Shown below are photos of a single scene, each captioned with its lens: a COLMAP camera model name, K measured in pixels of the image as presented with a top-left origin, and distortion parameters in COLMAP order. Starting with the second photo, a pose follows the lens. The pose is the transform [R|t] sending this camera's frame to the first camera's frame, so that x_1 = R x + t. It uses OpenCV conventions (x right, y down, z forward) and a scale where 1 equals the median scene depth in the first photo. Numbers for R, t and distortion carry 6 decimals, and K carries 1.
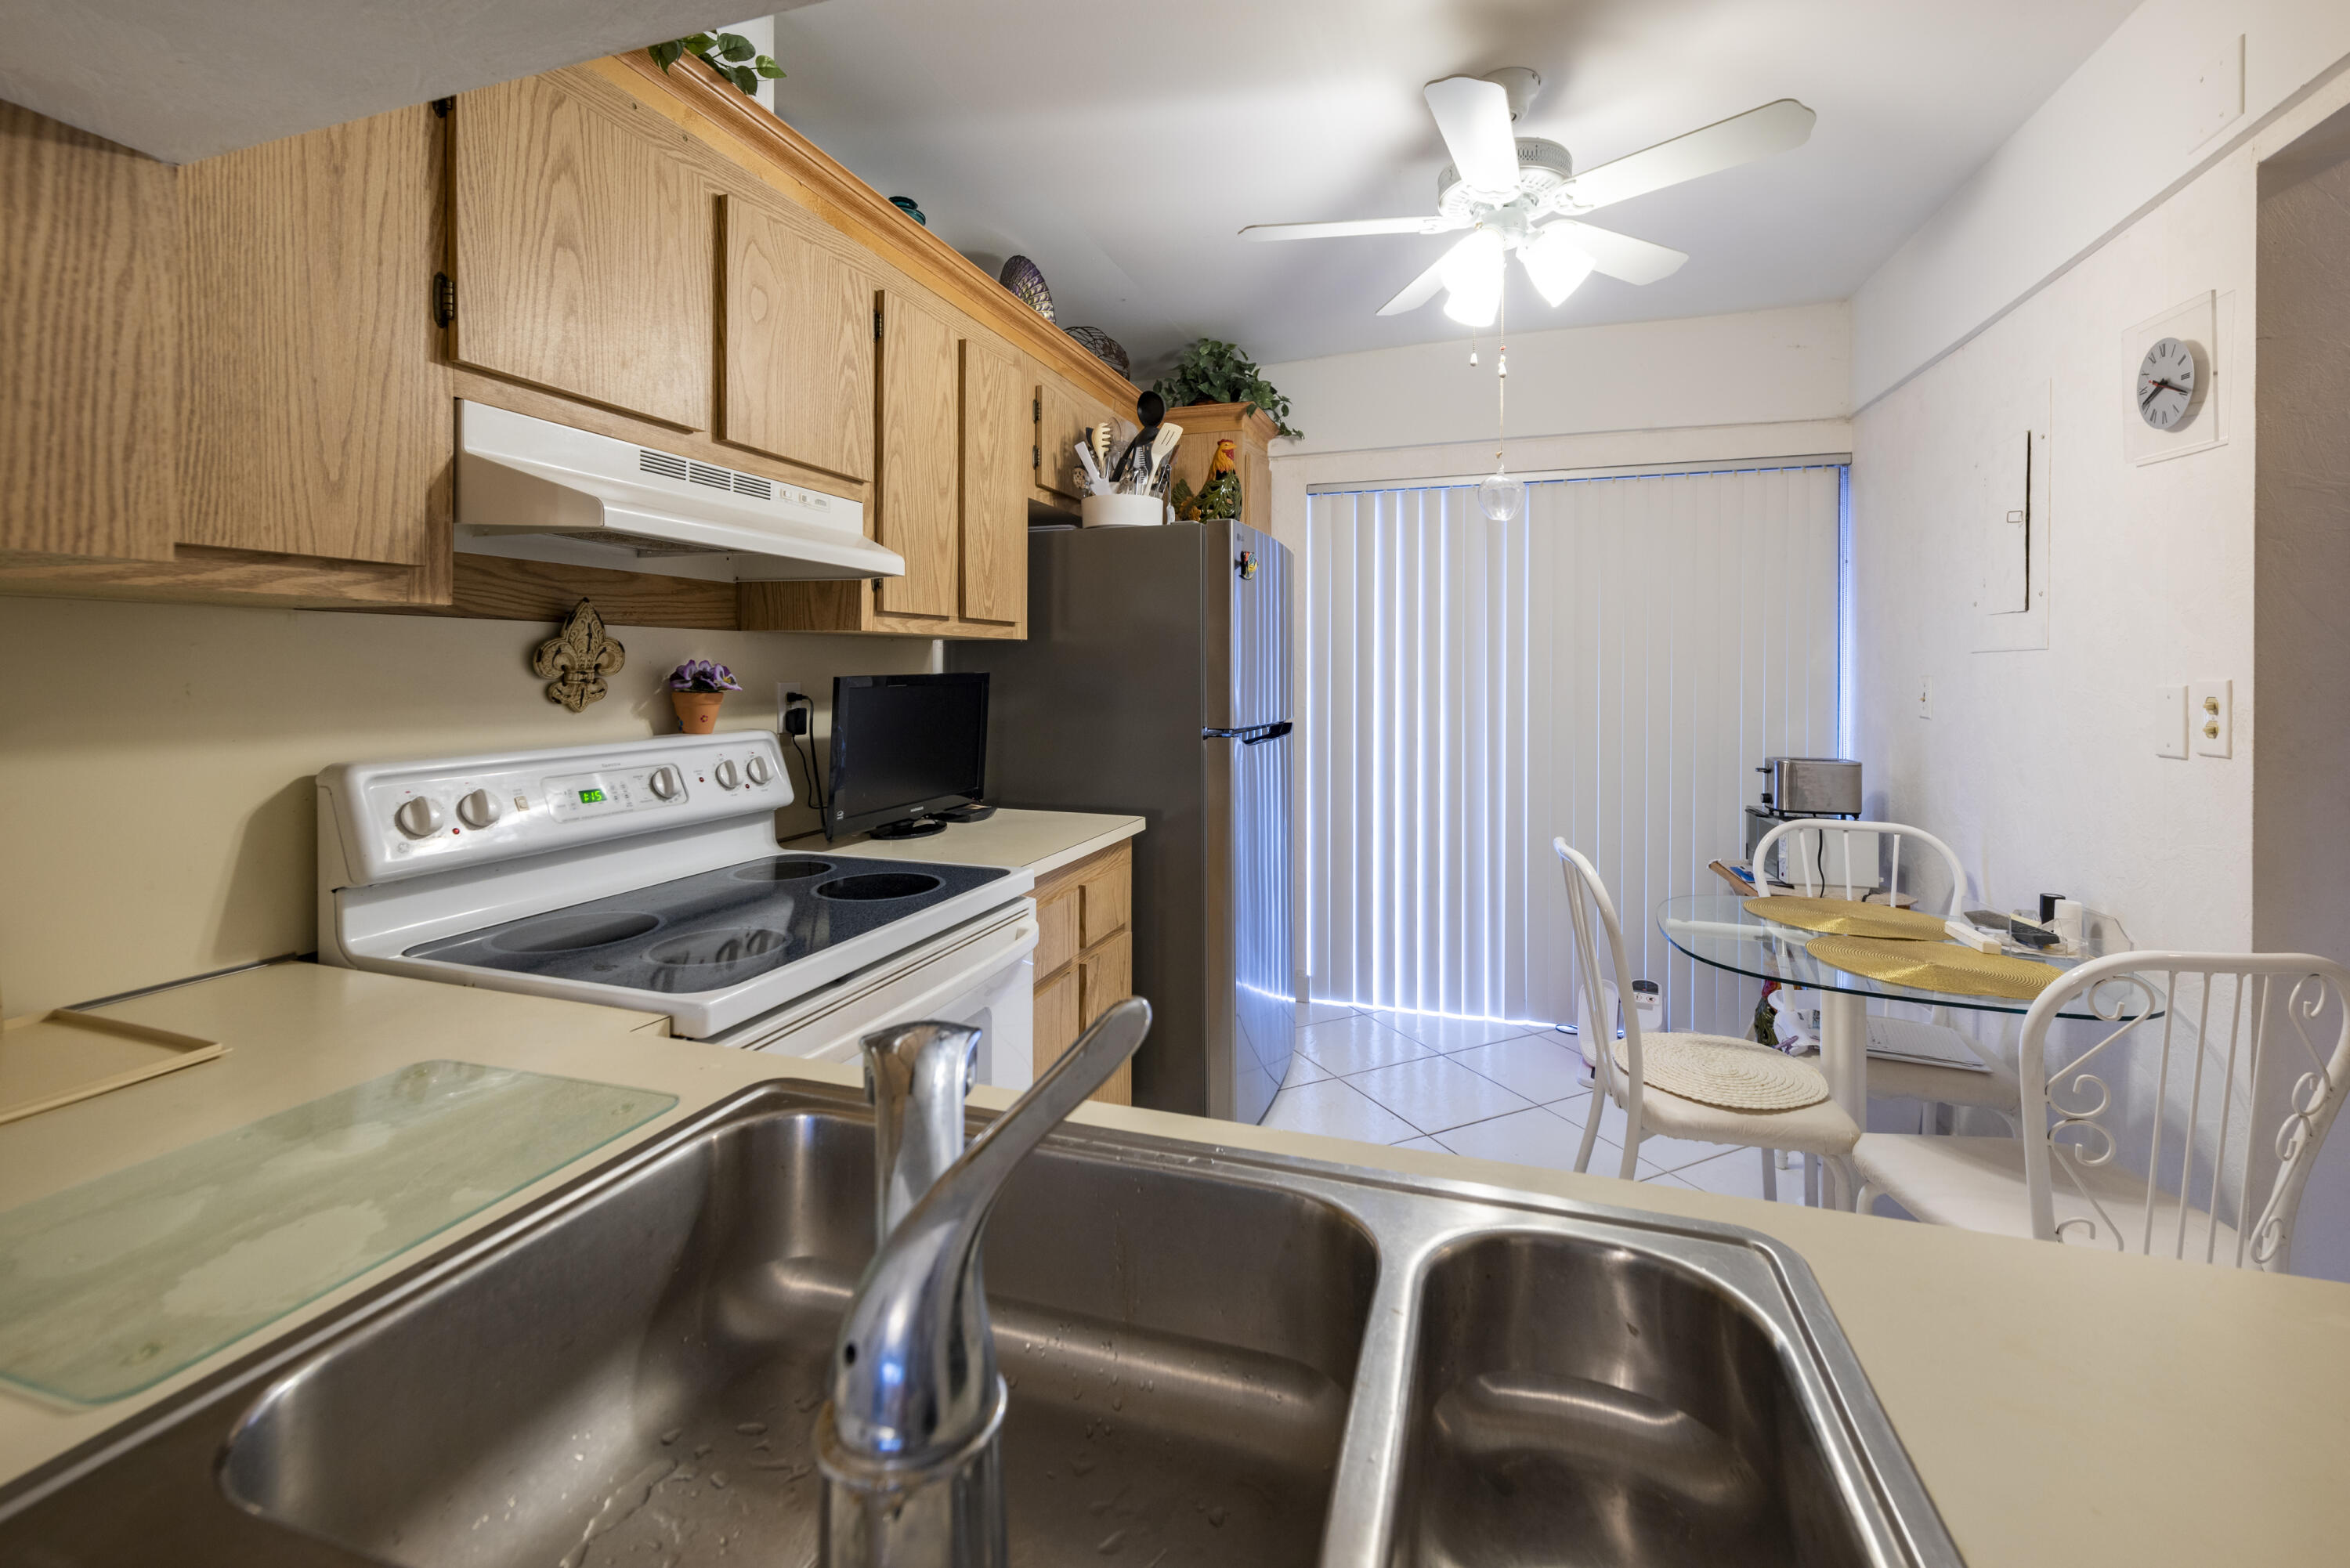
lens RADIAL K [[968.1, 0, 1215.9], [0, 968.1, 678.6], [0, 0, 1]] dist [-0.000001, -0.000263]
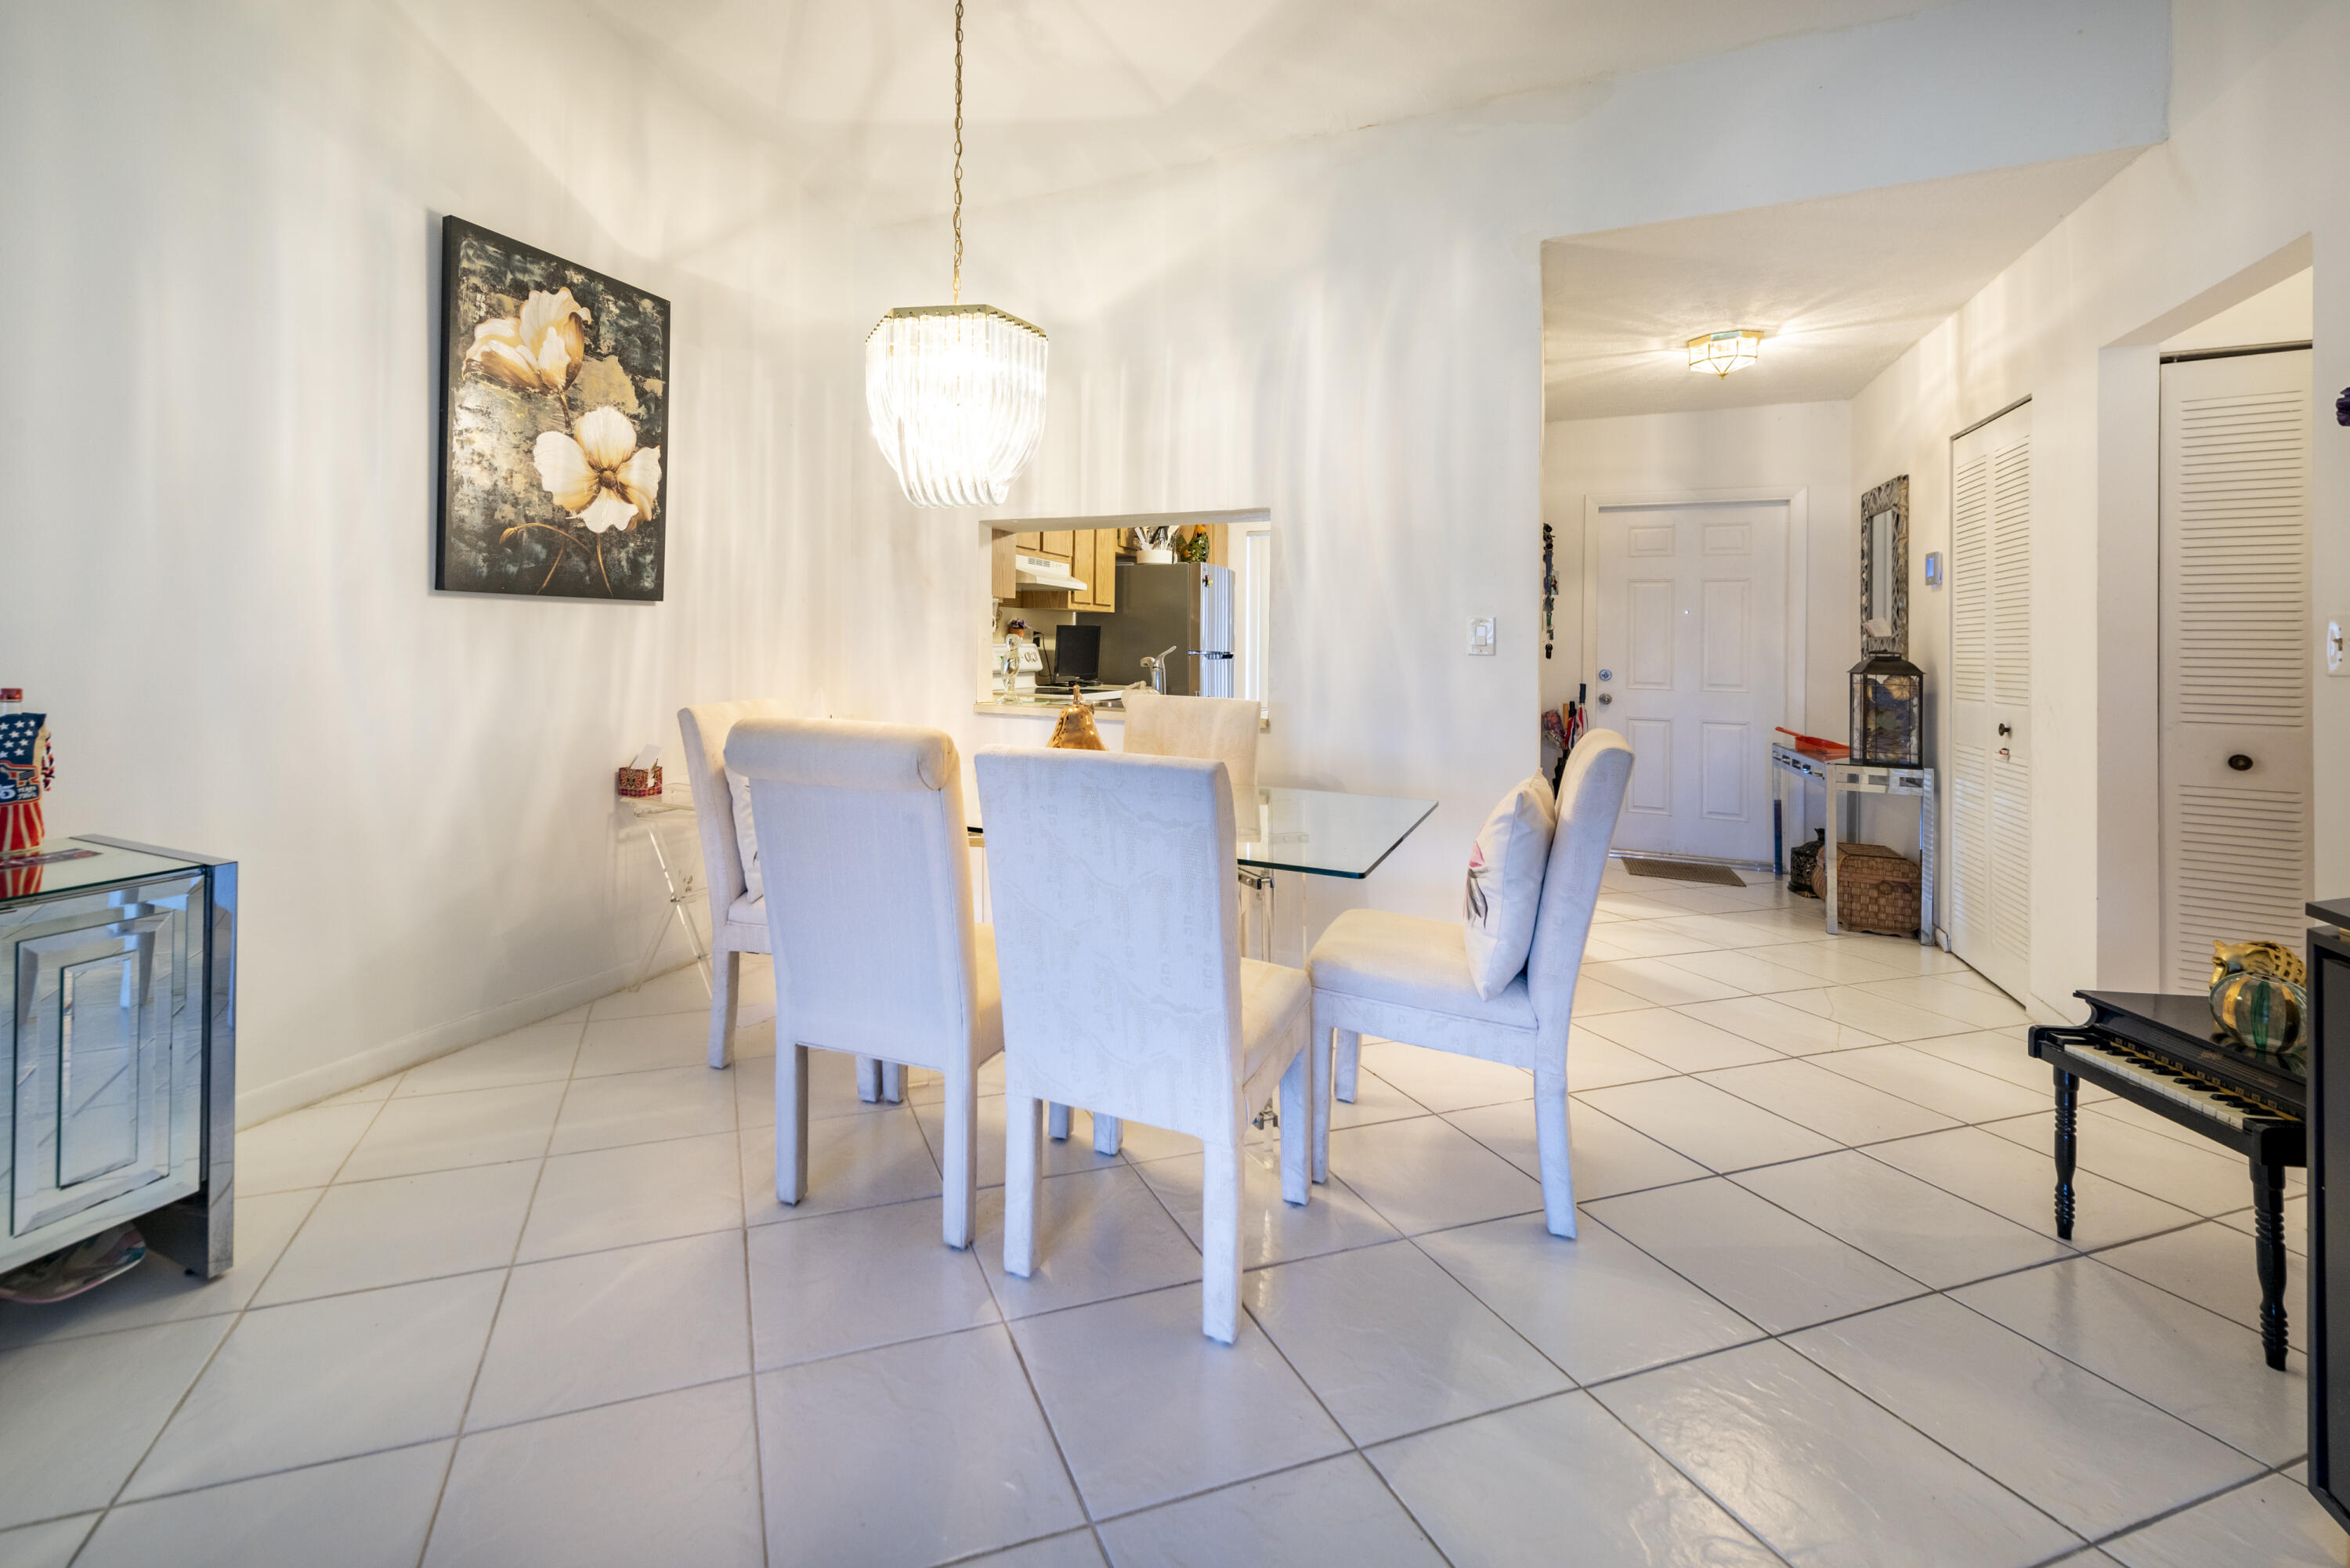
lens RADIAL K [[997.4, 0, 1024.4], [0, 997.4, 640.0], [0, 0, 1]] dist [0.002272, 0.000148]
pose [[0.983449, 0.010609, -0.180876, 0.044323], [-0.012373, 0.999886, -0.008628, 0.074968], [0.180764, 0.010723, 0.983468, -2.079510]]
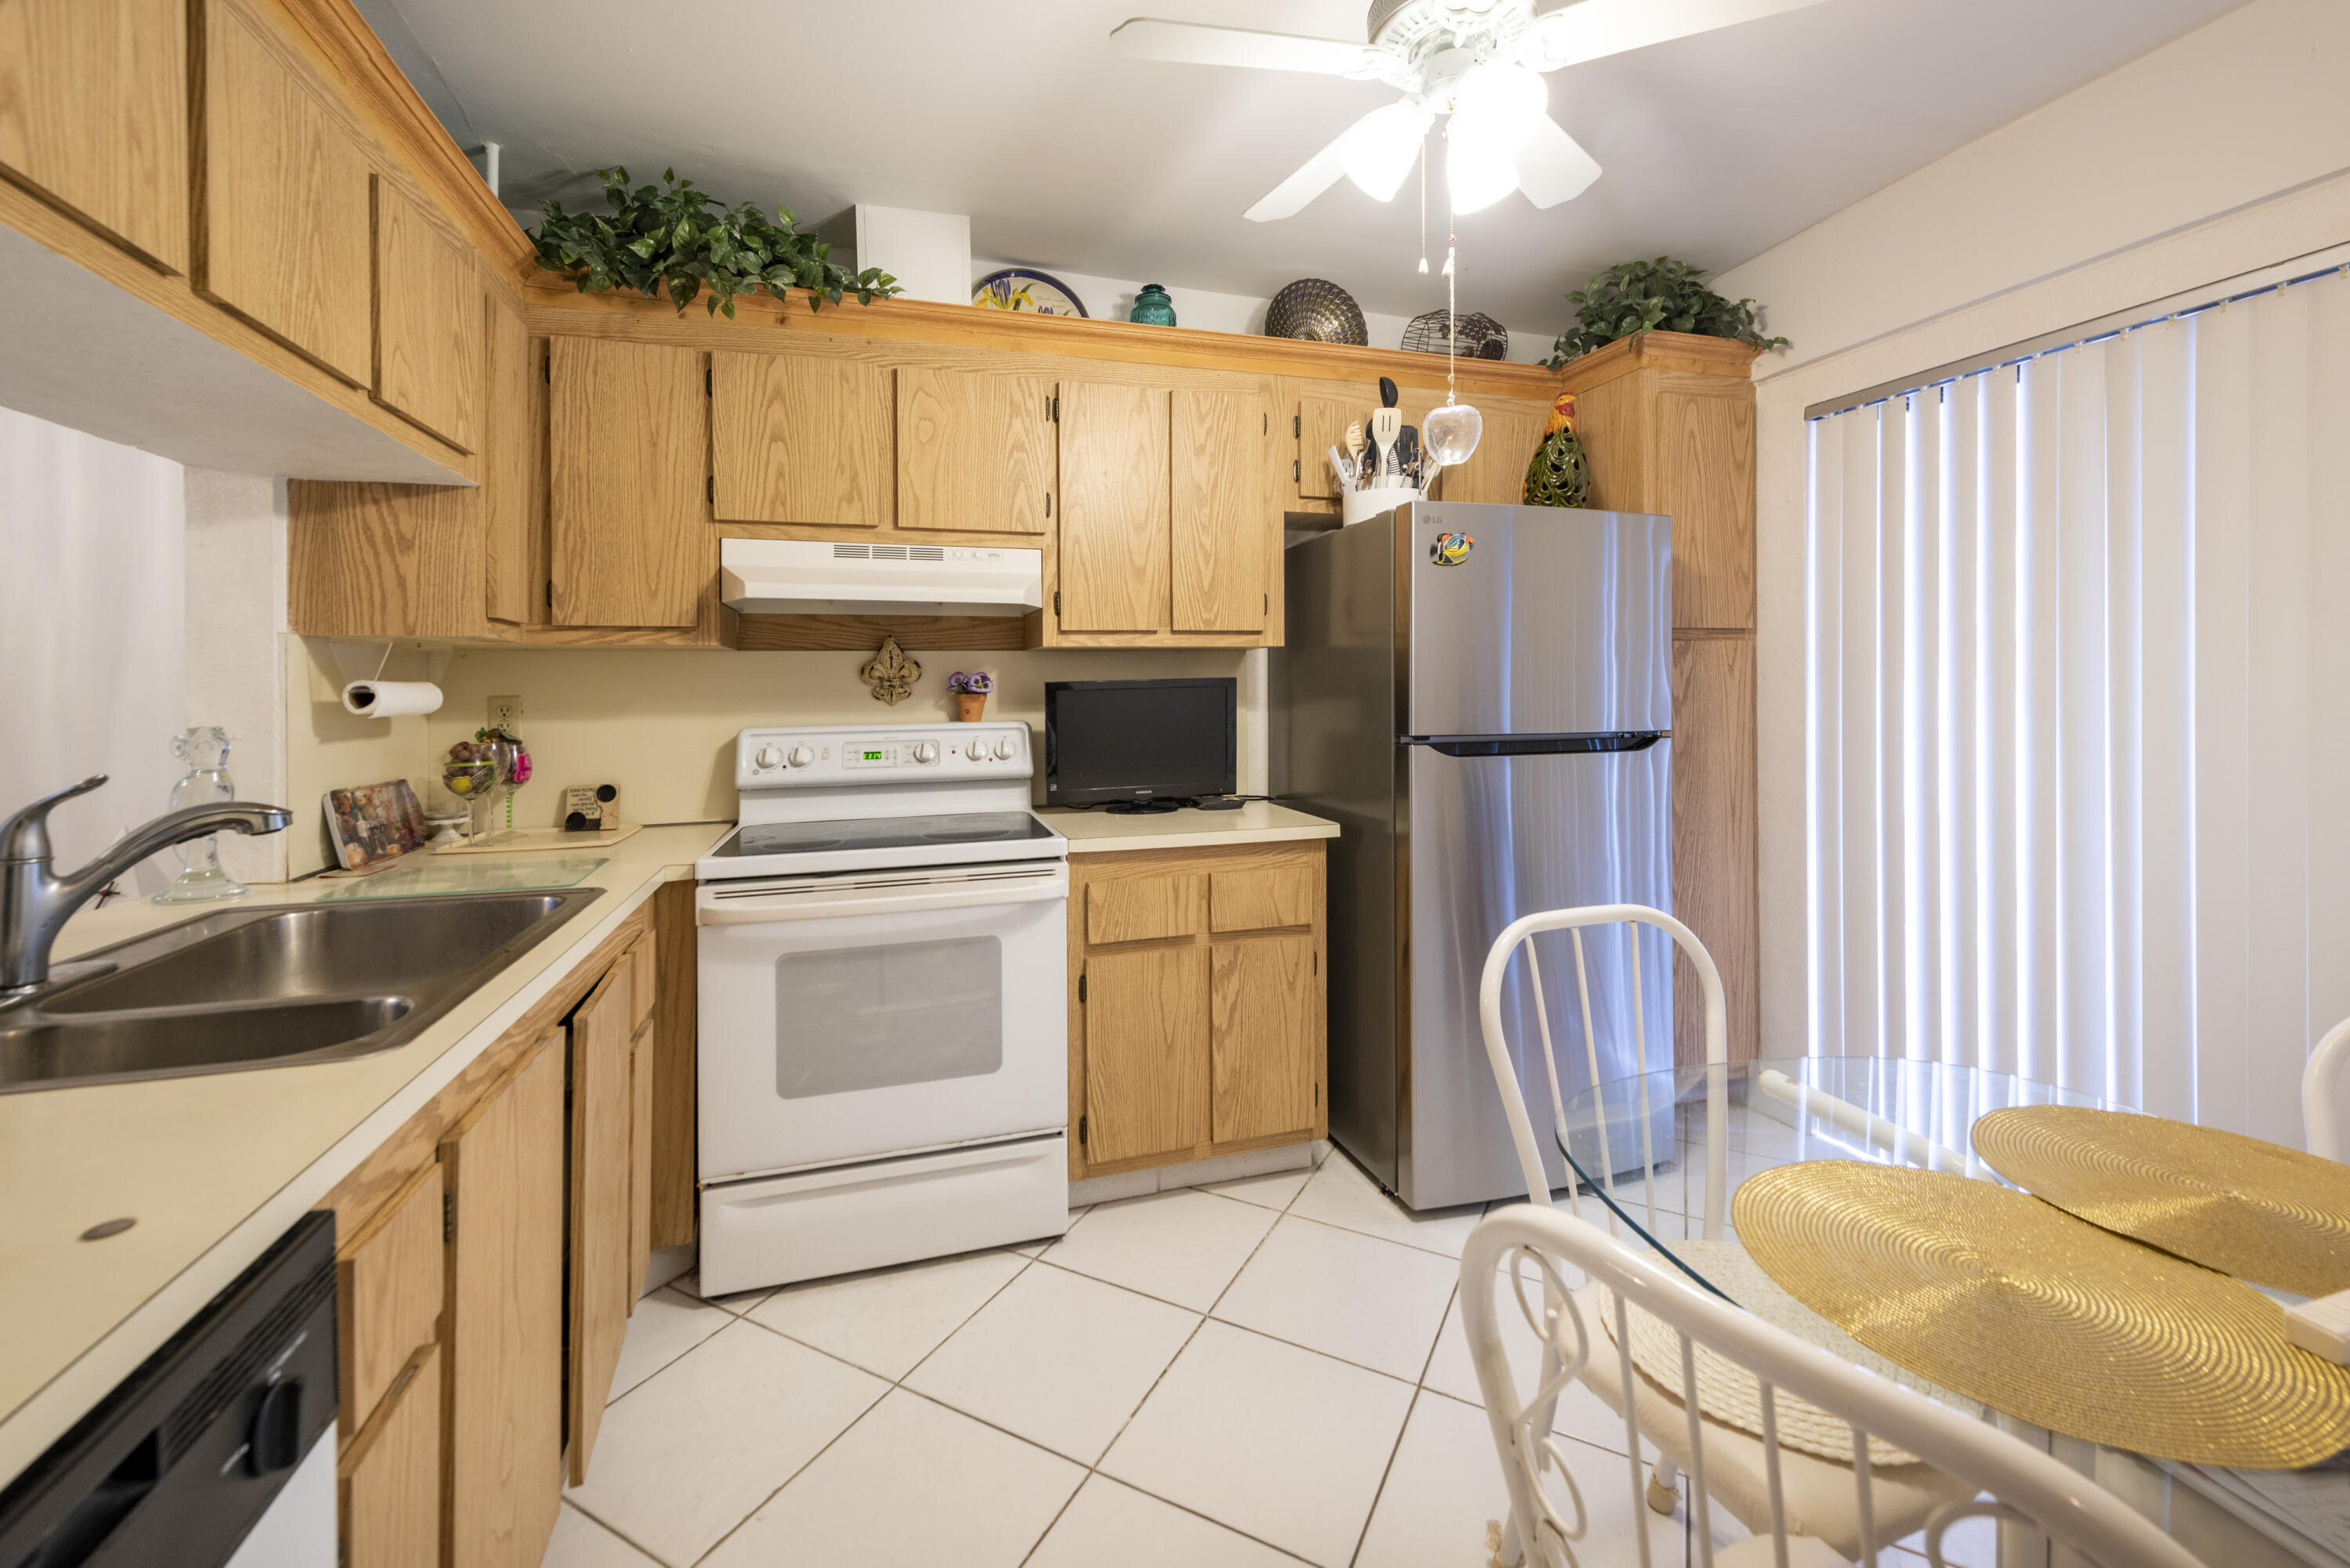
lens RADIAL K [[970.0, 0, 1171.1], [0, 970.0, 700.9], [0, 0, 1]] dist [0.006827, 0.000061]
pose [[0.561971, -0.003342, -0.827150, 0.890992], [0.006344, 0.999980, 0.000270, 0.027518], [0.827133, -0.005400, 0.561981, 0.435107]]
